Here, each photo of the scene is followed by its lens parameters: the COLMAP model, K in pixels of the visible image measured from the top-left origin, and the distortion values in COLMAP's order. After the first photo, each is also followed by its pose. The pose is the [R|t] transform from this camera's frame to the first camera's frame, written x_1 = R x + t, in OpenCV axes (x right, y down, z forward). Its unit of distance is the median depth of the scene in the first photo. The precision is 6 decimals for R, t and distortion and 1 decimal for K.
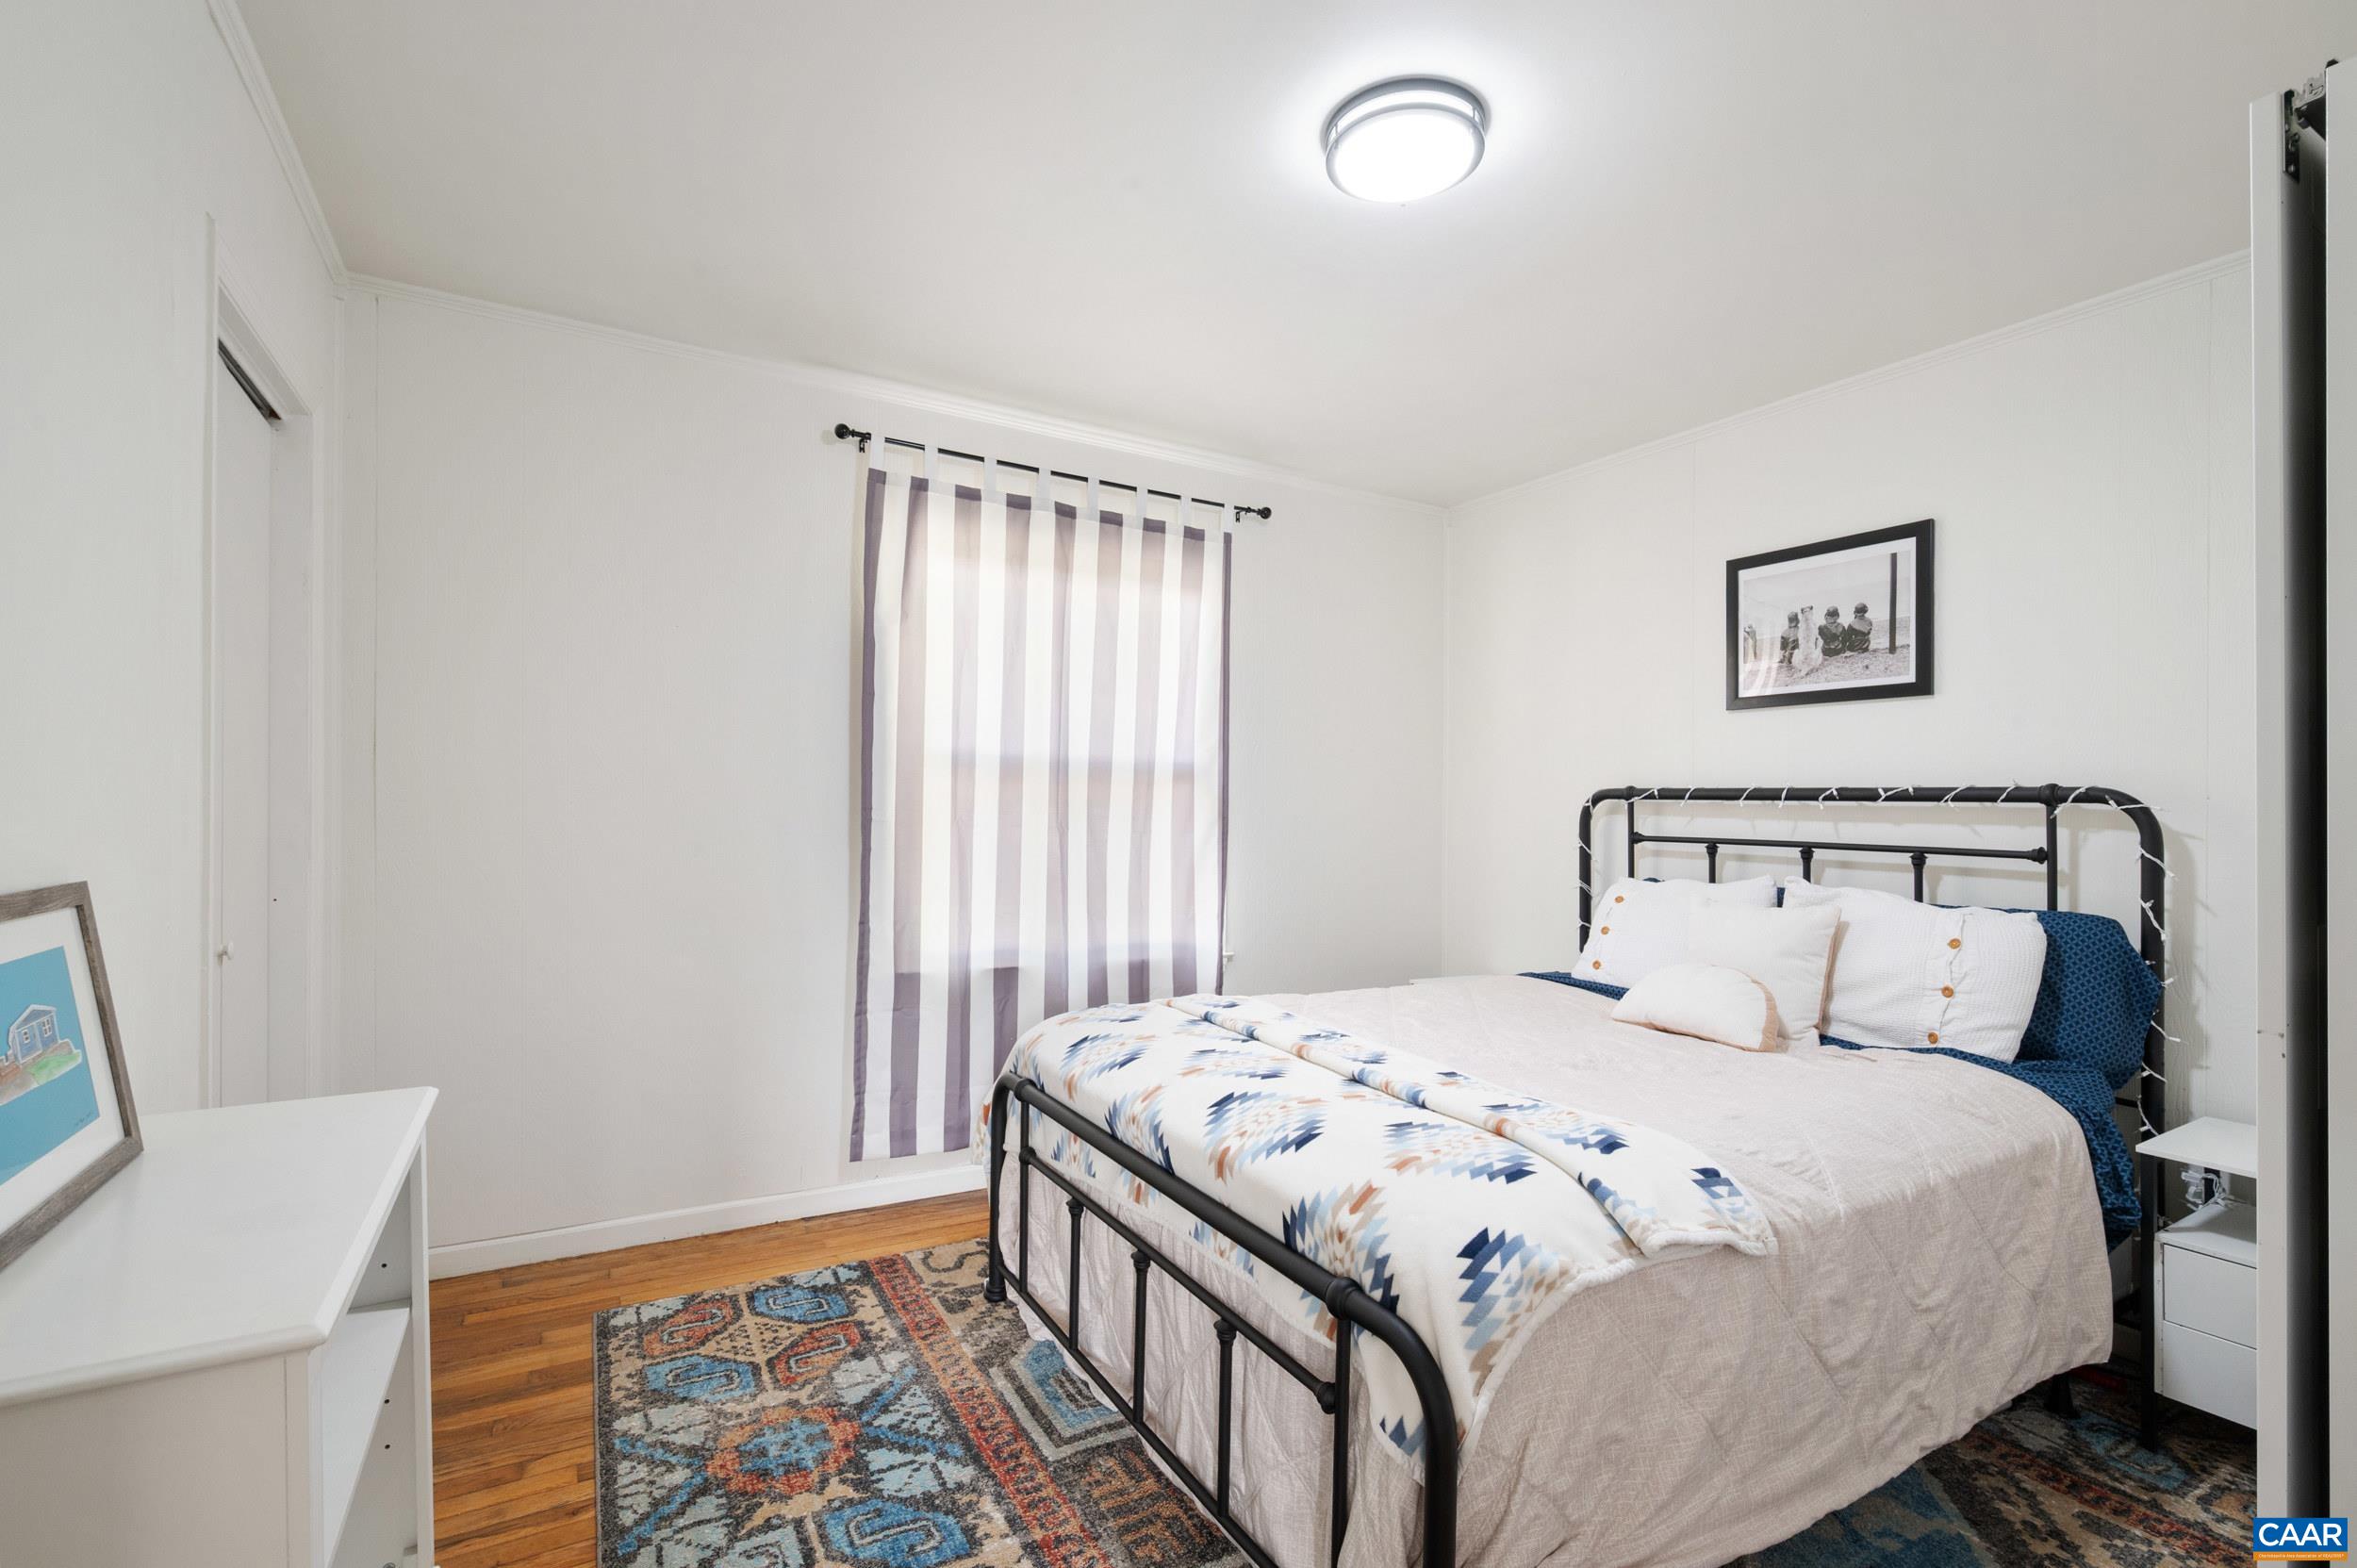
lens RADIAL K [[1061.7, 0, 1172.4], [0, 1061.7, 835.1], [0, 0, 1]] dist [0.000838, 0.000108]
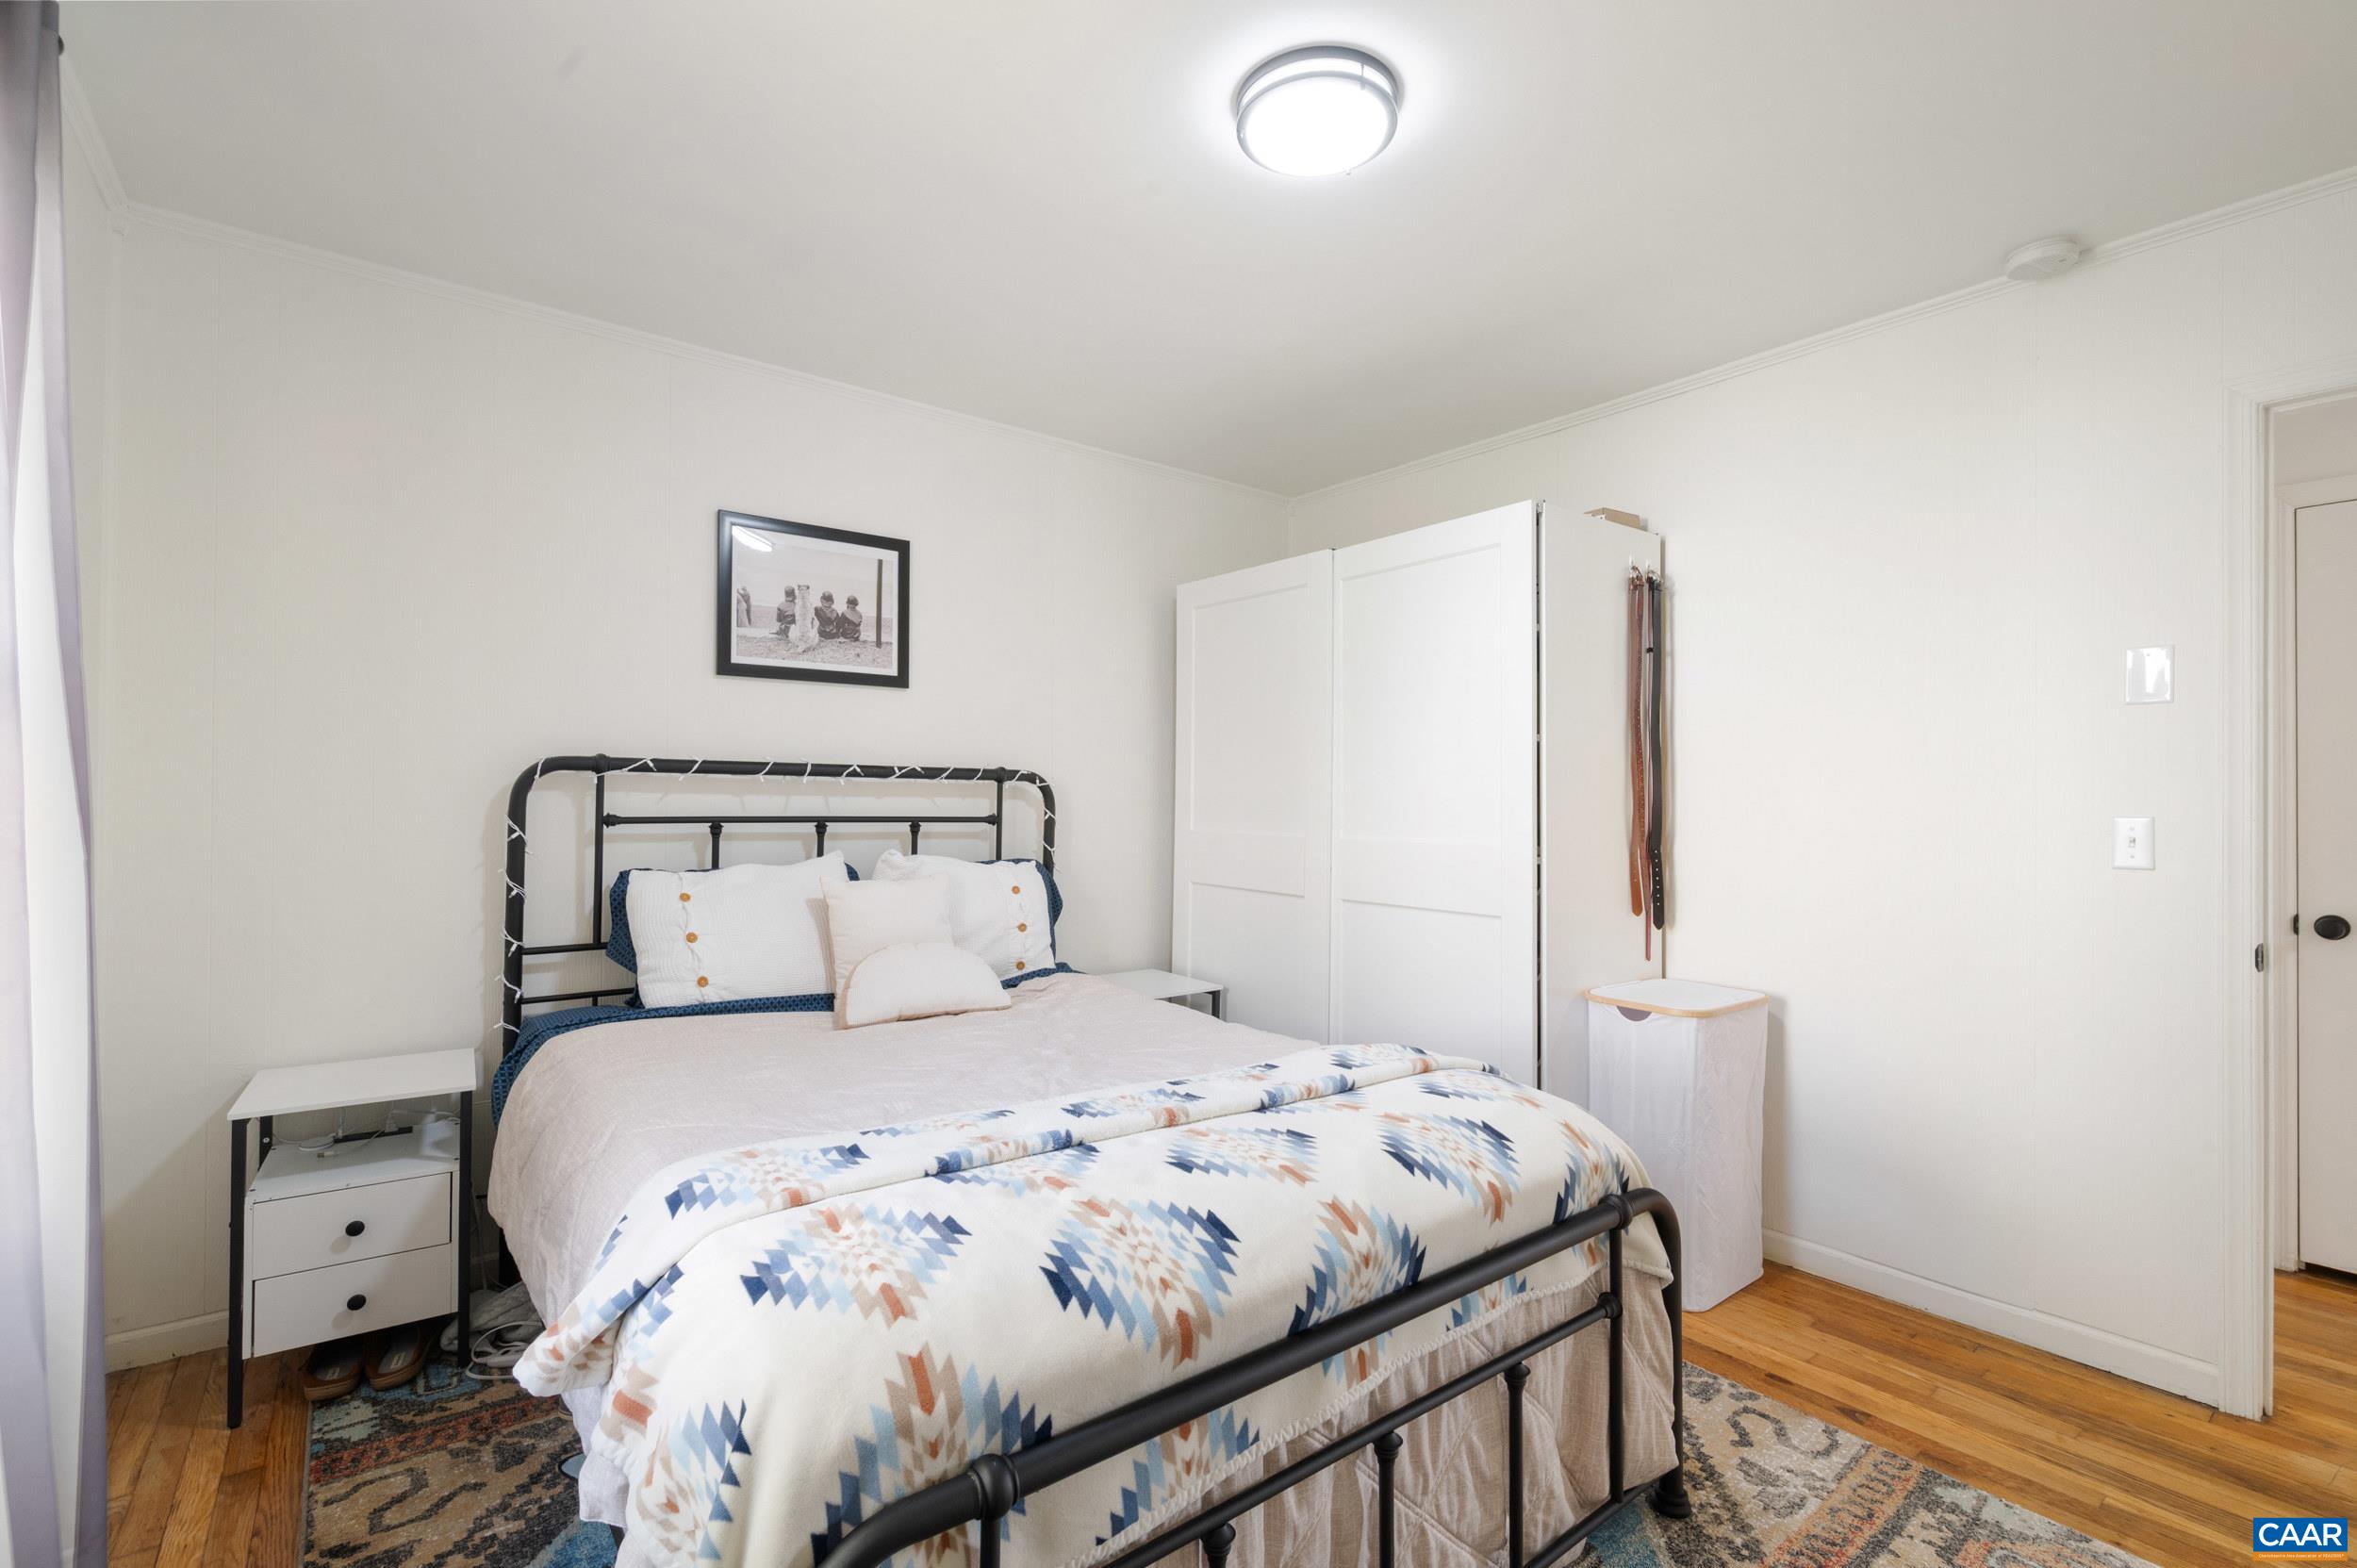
lens RADIAL K [[1046.7, 0, 1179.9], [0, 1046.7, 786.1], [0, 0, 1]] dist [0.000282, 0.000002]
pose [[-0.143956, -0.011806, 0.989514, -0.473873], [0.012362, 0.999829, 0.013727, -0.034013], [-0.989507, 0.014209, -0.143786, 0.839127]]
